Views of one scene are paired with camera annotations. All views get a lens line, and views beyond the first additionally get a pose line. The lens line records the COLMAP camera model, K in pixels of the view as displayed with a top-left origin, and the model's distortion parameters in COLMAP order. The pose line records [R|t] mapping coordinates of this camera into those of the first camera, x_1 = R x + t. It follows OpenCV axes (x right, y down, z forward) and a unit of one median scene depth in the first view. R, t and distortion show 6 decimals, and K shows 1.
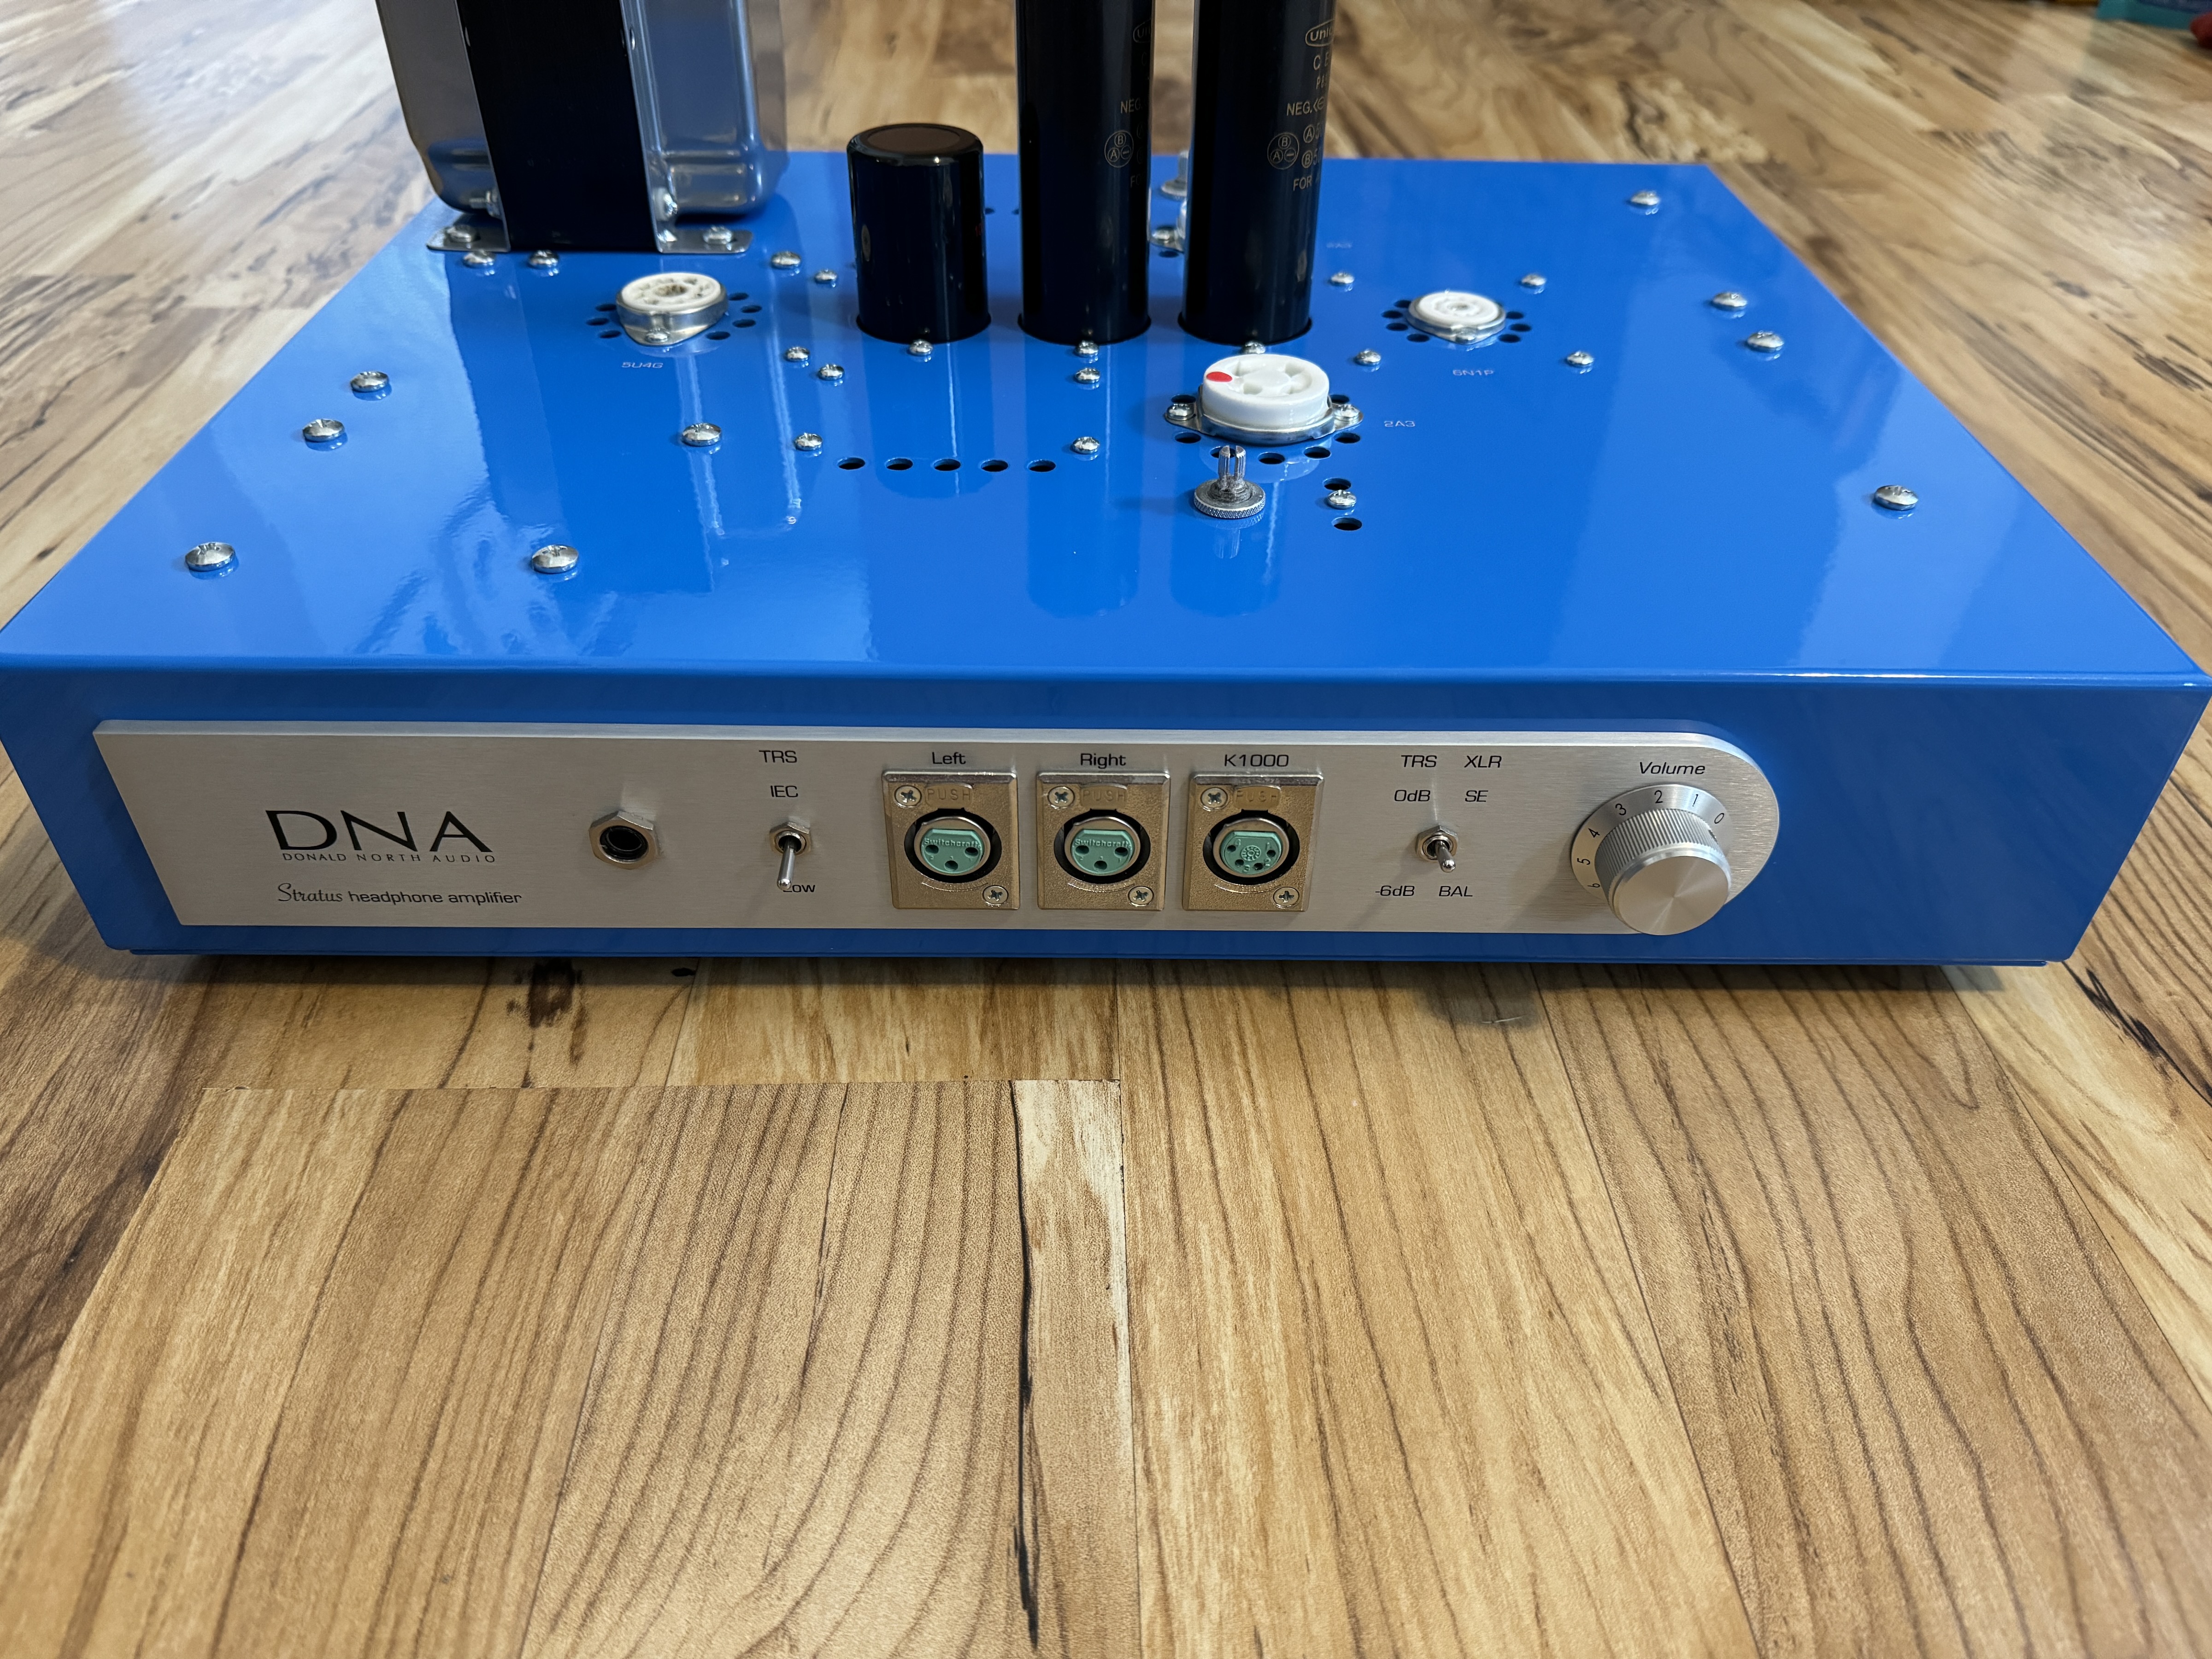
lens RADIAL K [[1562.8, 0, 1106.0], [0, 1562.8, 829.5], [0, 0, 1]] dist [-0.008068, -0.019363]
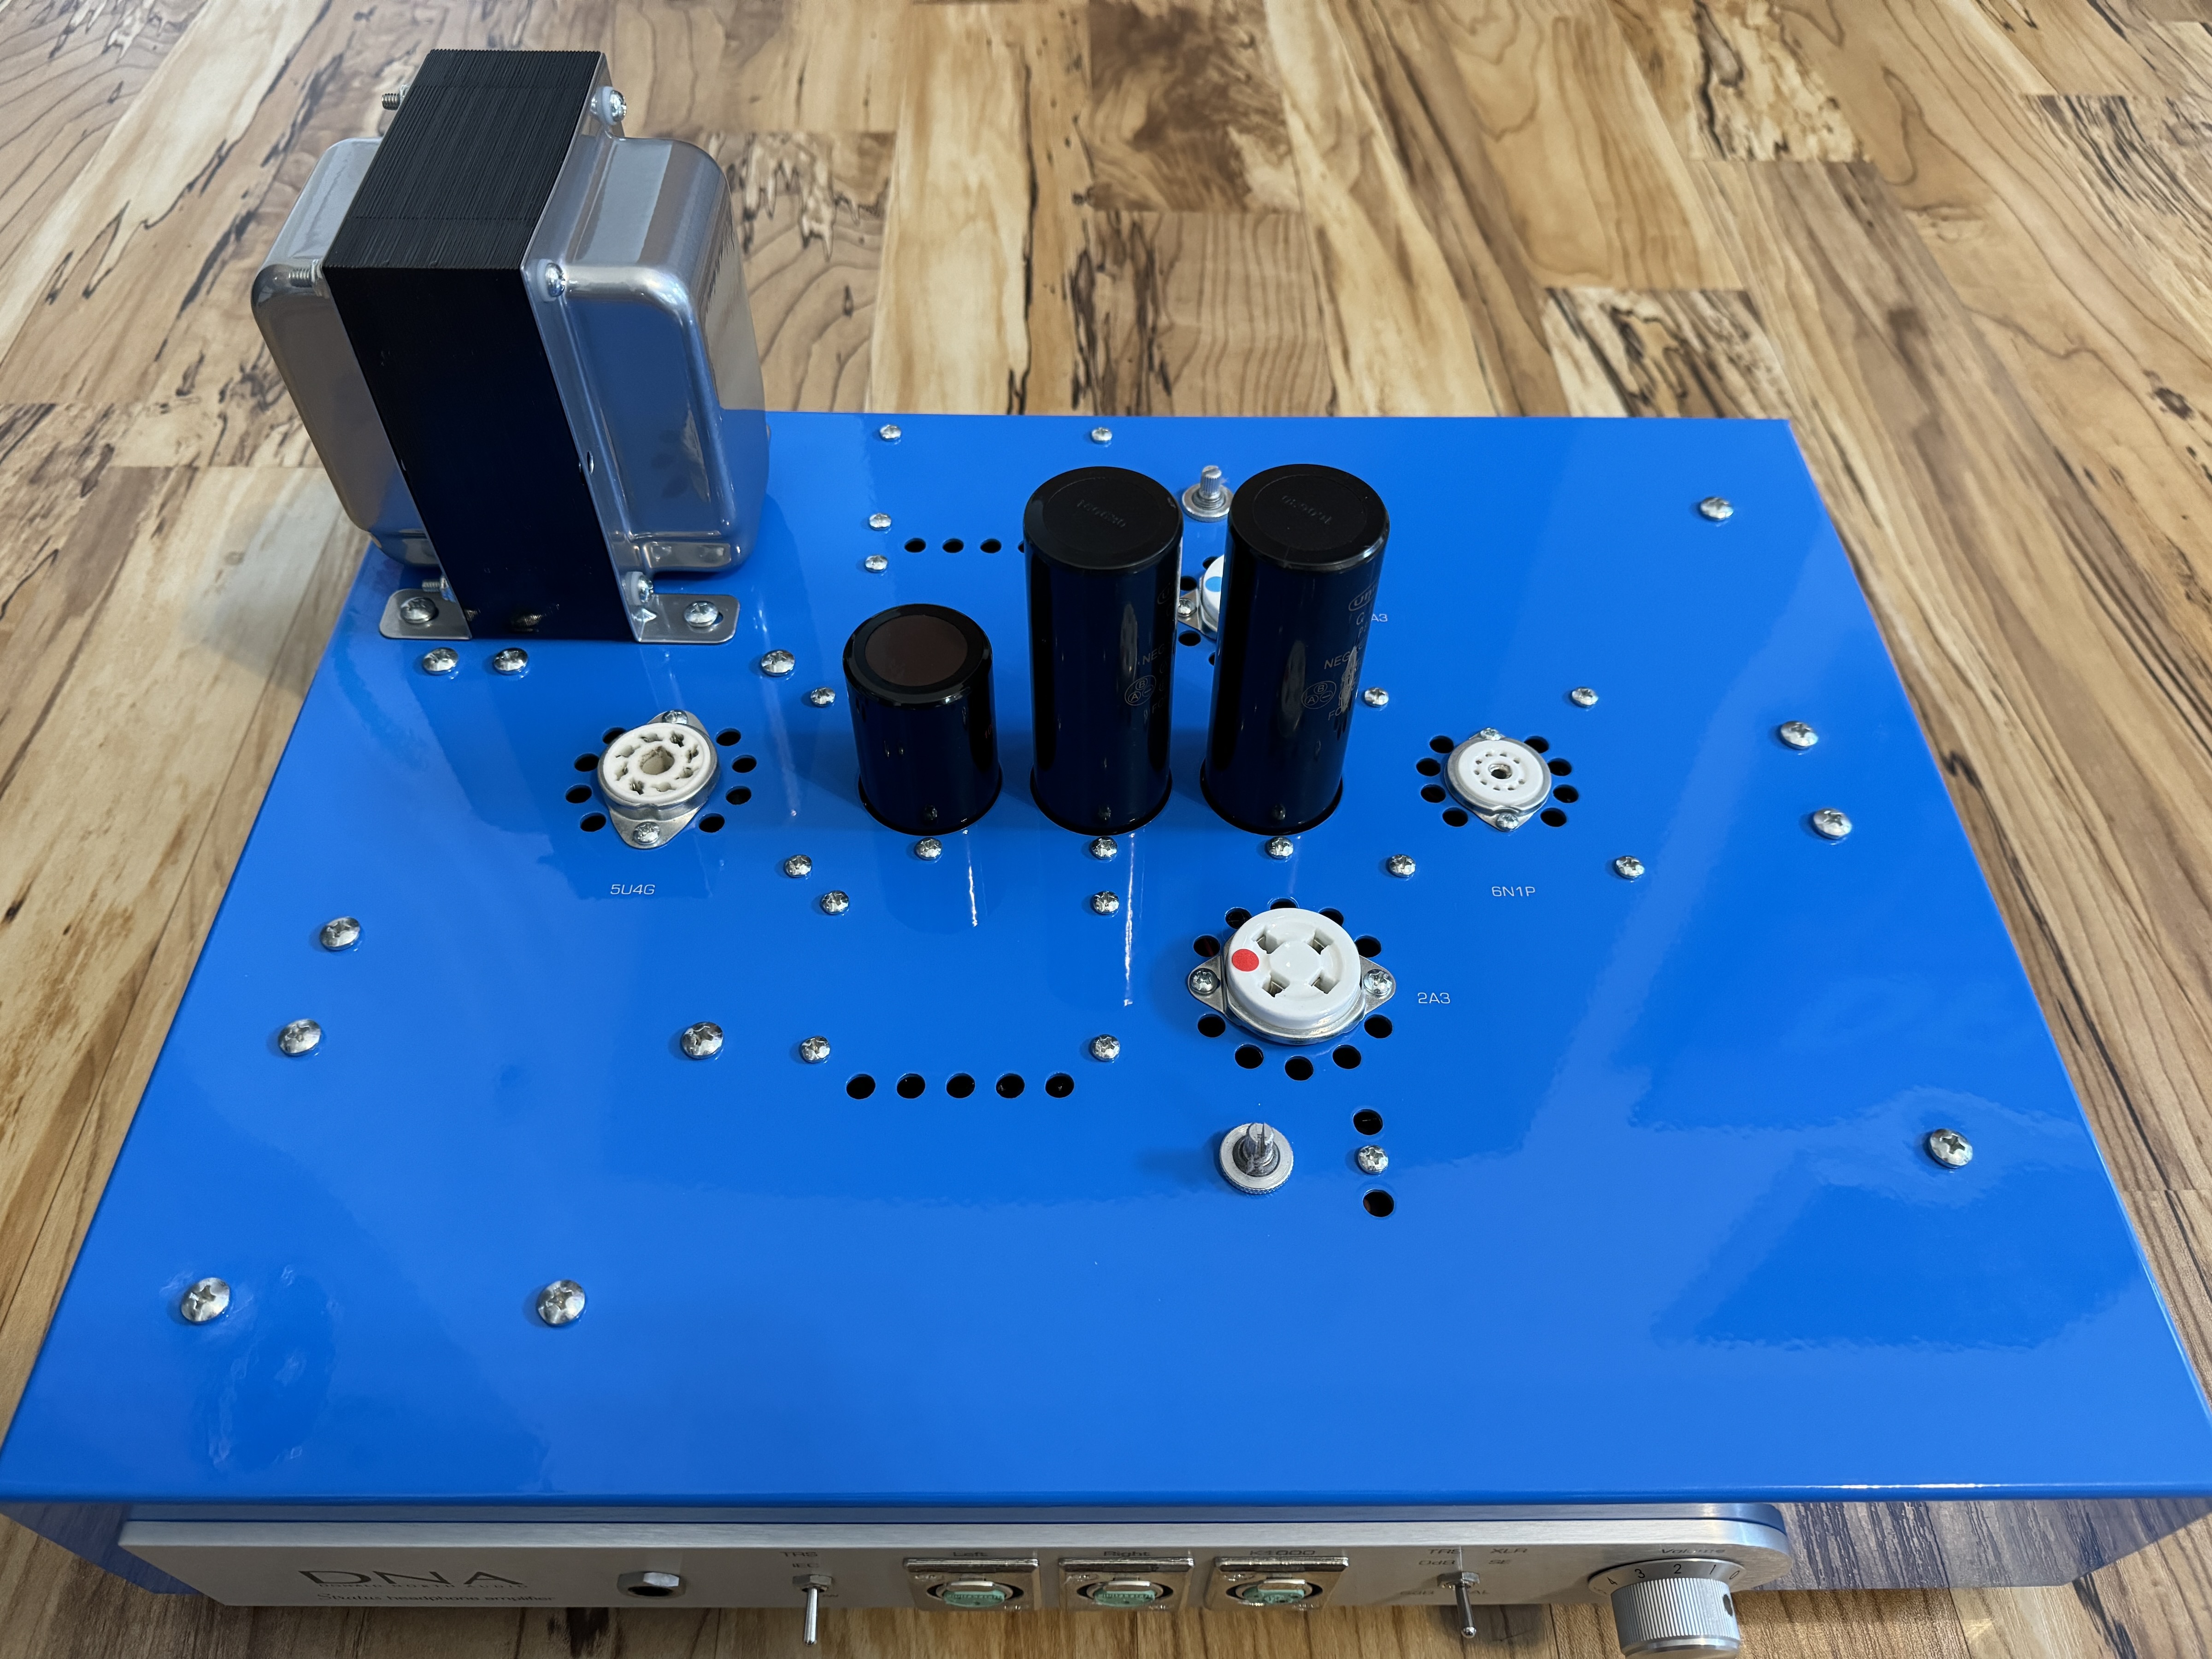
lens RADIAL K [[1571.7, 0, 1106.0], [0, 1571.7, 829.5], [0, 0, 1]] dist [-0.000140, -0.020382]
pose [[0.999999, 0.000971, 0.000752, -0.015652], [-0.001107, 0.977833, 0.209383, -0.653783], [-0.000532, -0.209383, 0.977834, 0.098362]]
